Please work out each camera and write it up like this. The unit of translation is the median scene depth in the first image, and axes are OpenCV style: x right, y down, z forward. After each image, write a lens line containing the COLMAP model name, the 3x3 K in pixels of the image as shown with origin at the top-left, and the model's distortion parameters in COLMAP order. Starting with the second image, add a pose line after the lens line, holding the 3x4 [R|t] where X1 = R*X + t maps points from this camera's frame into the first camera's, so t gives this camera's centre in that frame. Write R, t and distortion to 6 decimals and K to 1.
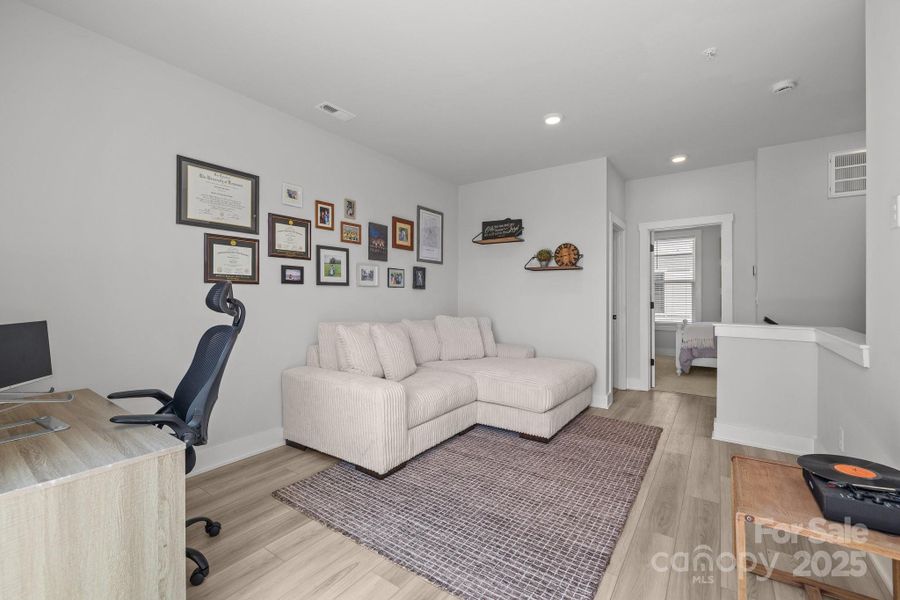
lens RADIAL K [[398.3, 0, 448.2], [0, 398.3, 291.6], [0, 0, 1]] dist [0.000635, 0.000071]
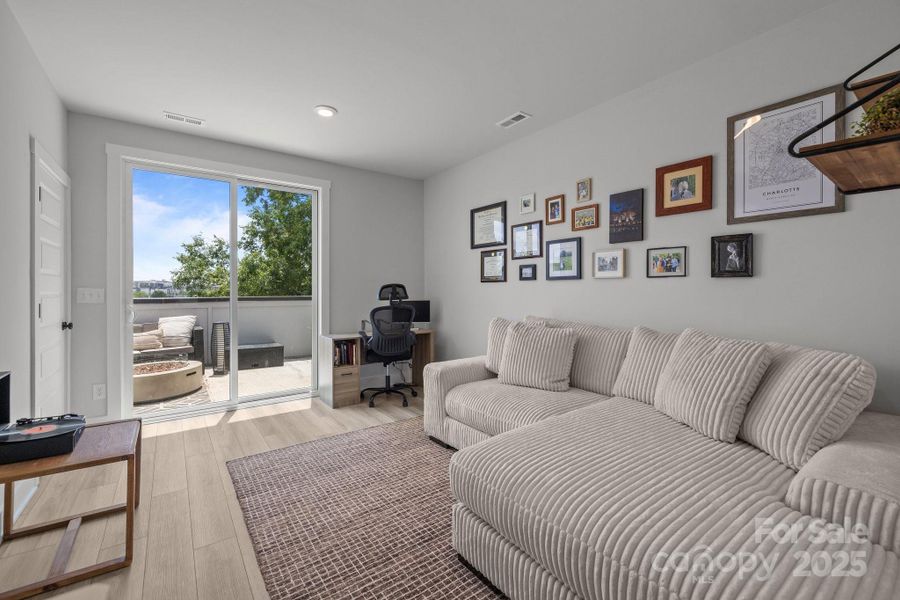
lens RADIAL K [[398.3, 0, 448.2], [0, 398.3, 291.6], [0, 0, 1]] dist [0.000635, 0.000071]
pose [[-0.352038, -0.000437, -0.935986, 0.686051], [0.008214, 0.999960, -0.003556, 0.013928], [0.935950, -0.008940, -0.352020, 1.053418]]
